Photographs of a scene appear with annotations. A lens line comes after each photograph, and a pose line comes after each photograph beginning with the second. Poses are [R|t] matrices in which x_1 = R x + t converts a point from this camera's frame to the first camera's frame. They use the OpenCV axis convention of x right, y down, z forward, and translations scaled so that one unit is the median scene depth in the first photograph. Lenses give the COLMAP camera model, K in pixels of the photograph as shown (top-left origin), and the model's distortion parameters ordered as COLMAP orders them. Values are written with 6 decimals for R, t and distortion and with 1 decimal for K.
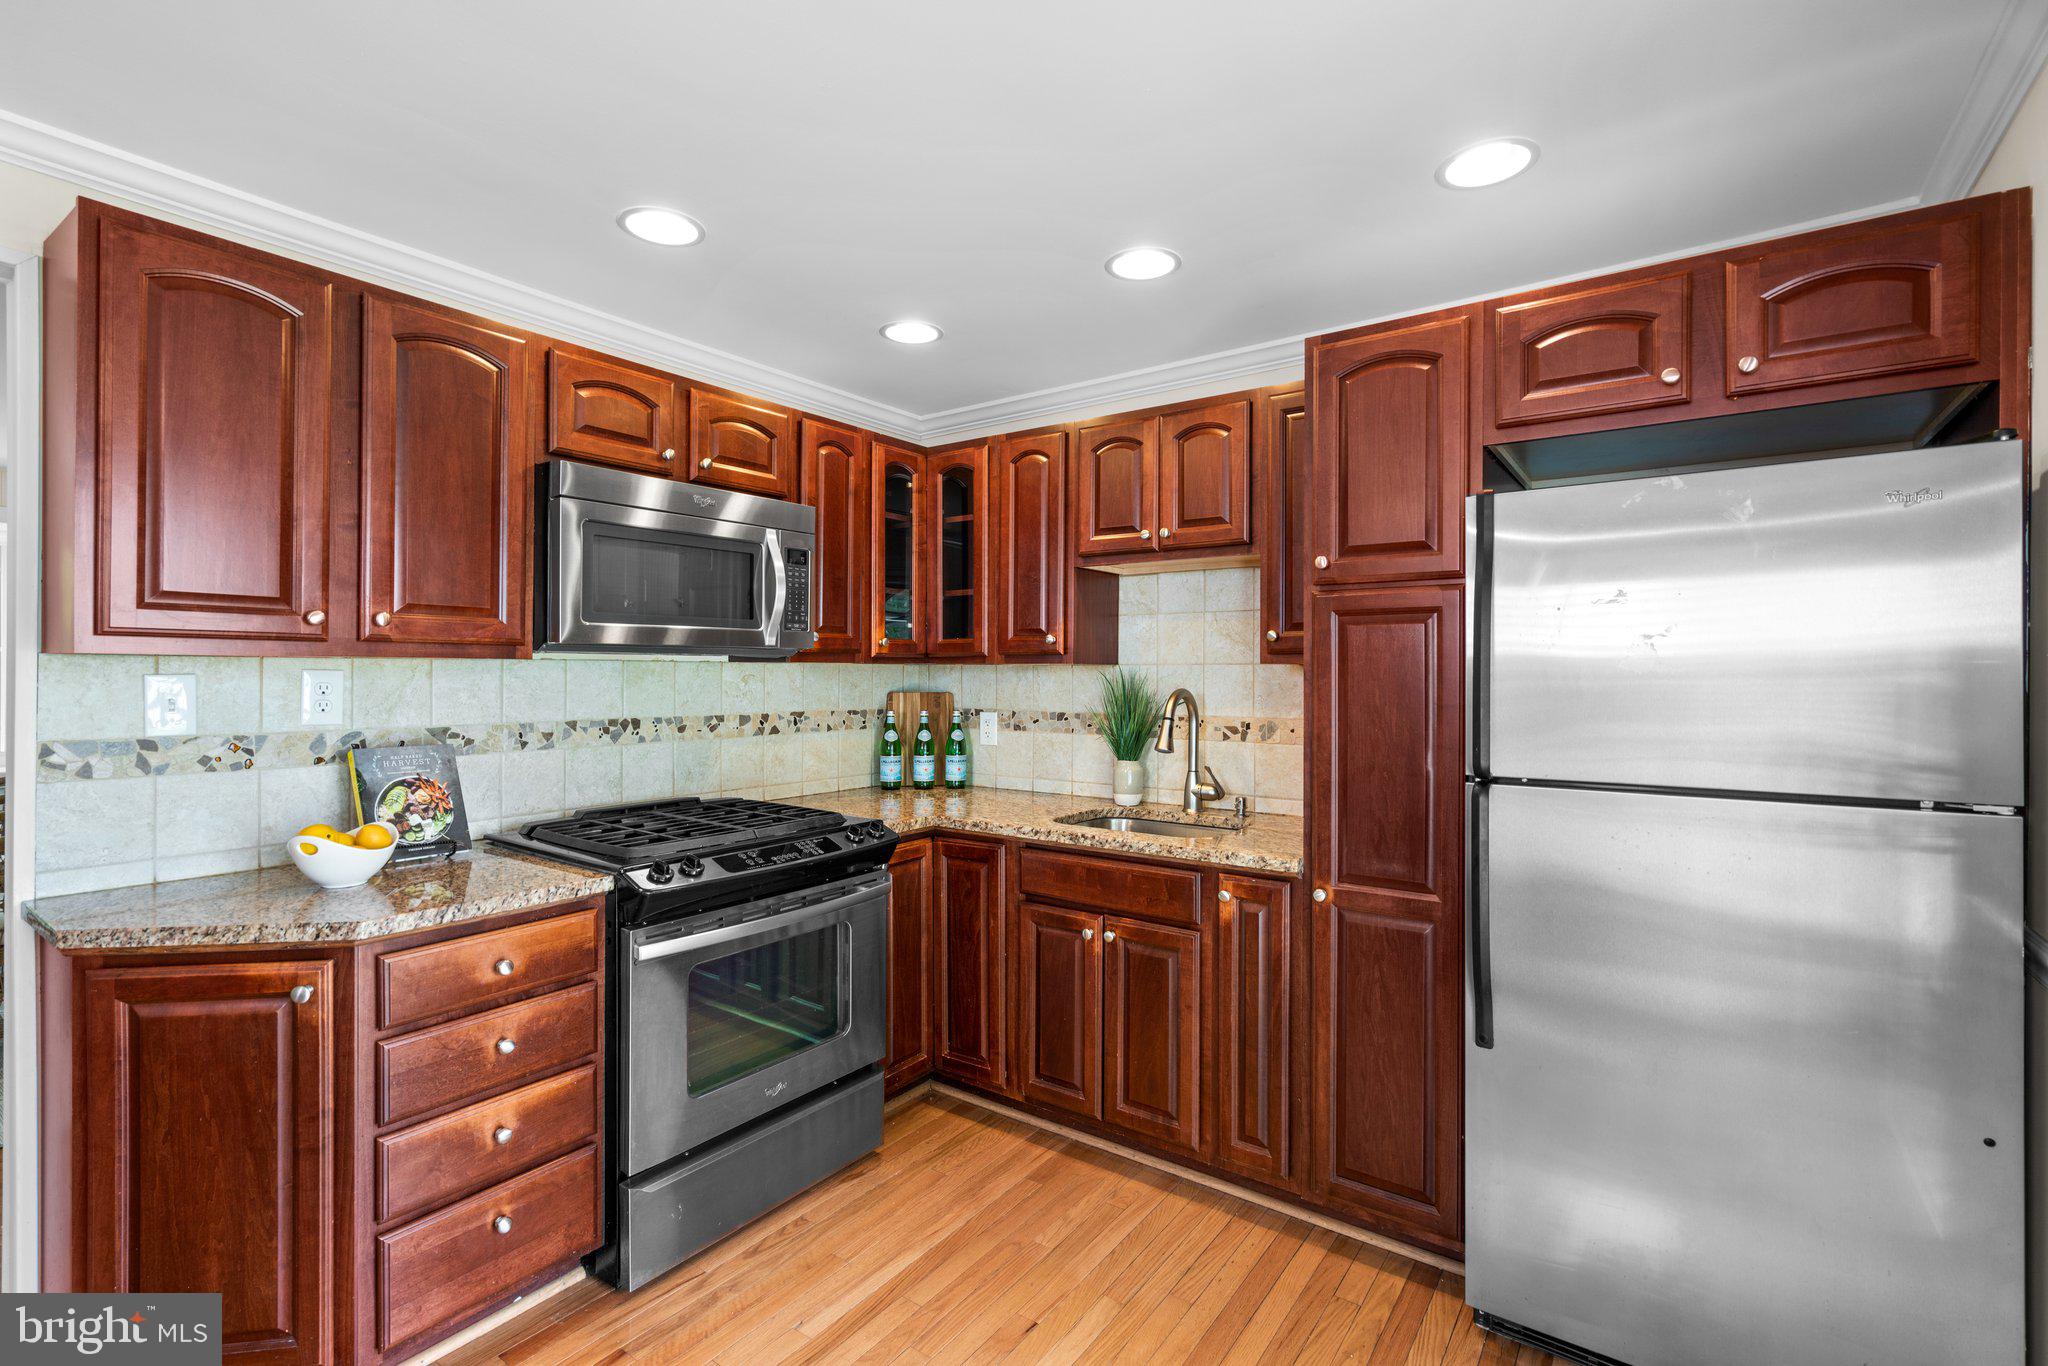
lens RADIAL K [[932.7, 0, 1023.0], [0, 932.7, 677.0], [0, 0, 1]] dist [-0.000876, 0.000139]
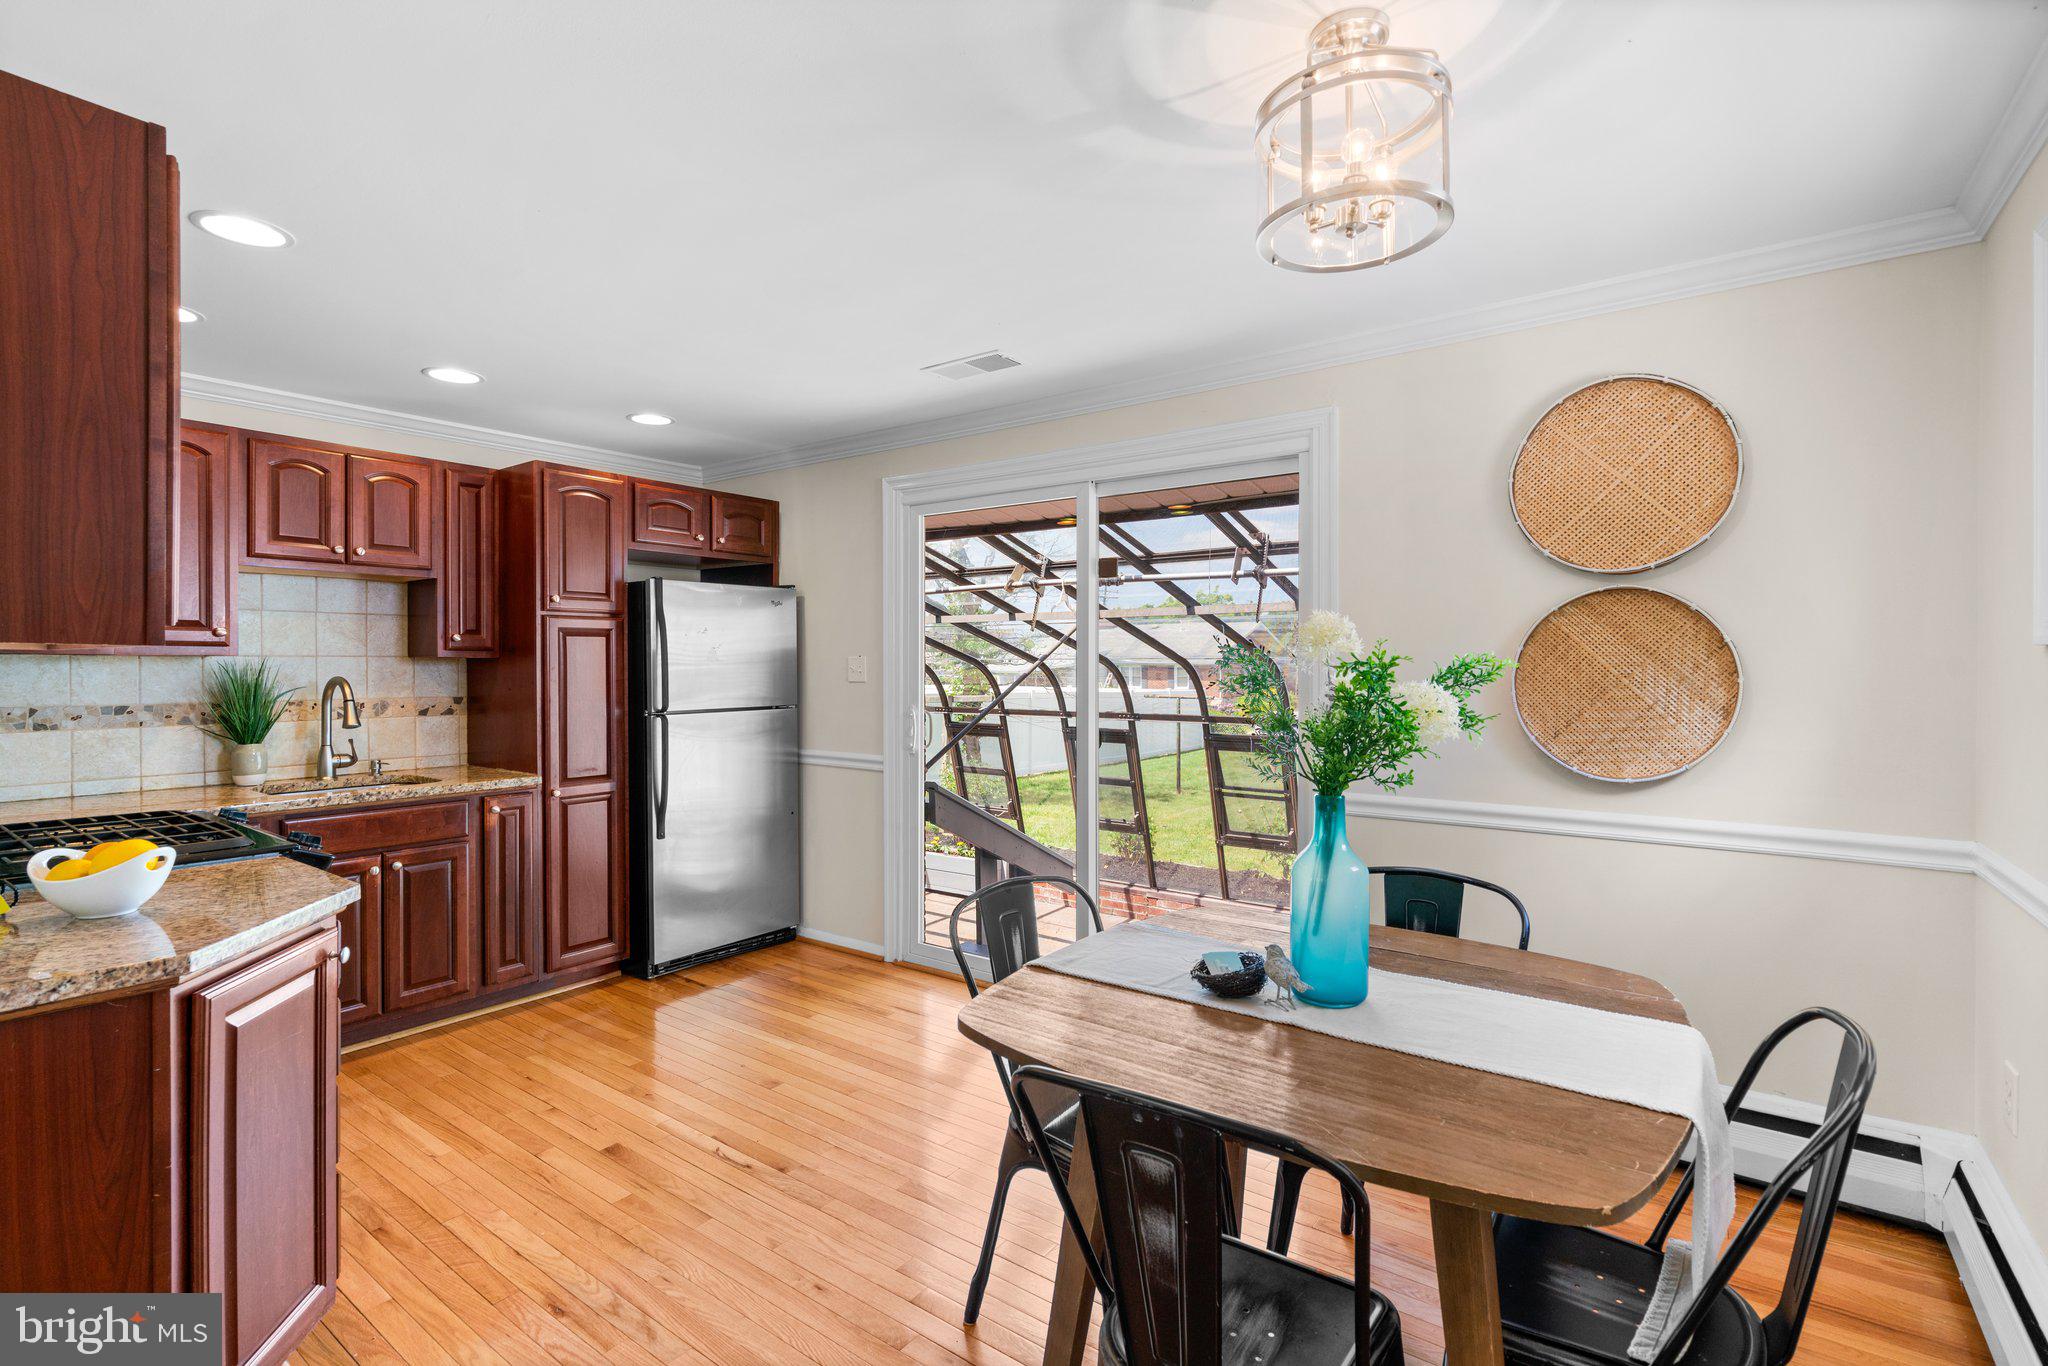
lens RADIAL K [[932.7, 0, 1023.0], [0, 932.7, 677.0], [0, 0, 1]] dist [-0.000876, 0.000139]
pose [[0.009824, -0.017525, 0.999798, -1.014139], [0.003520, 0.999841, 0.017491, -0.004912], [-0.999946, 0.003347, 0.009884, 0.095184]]
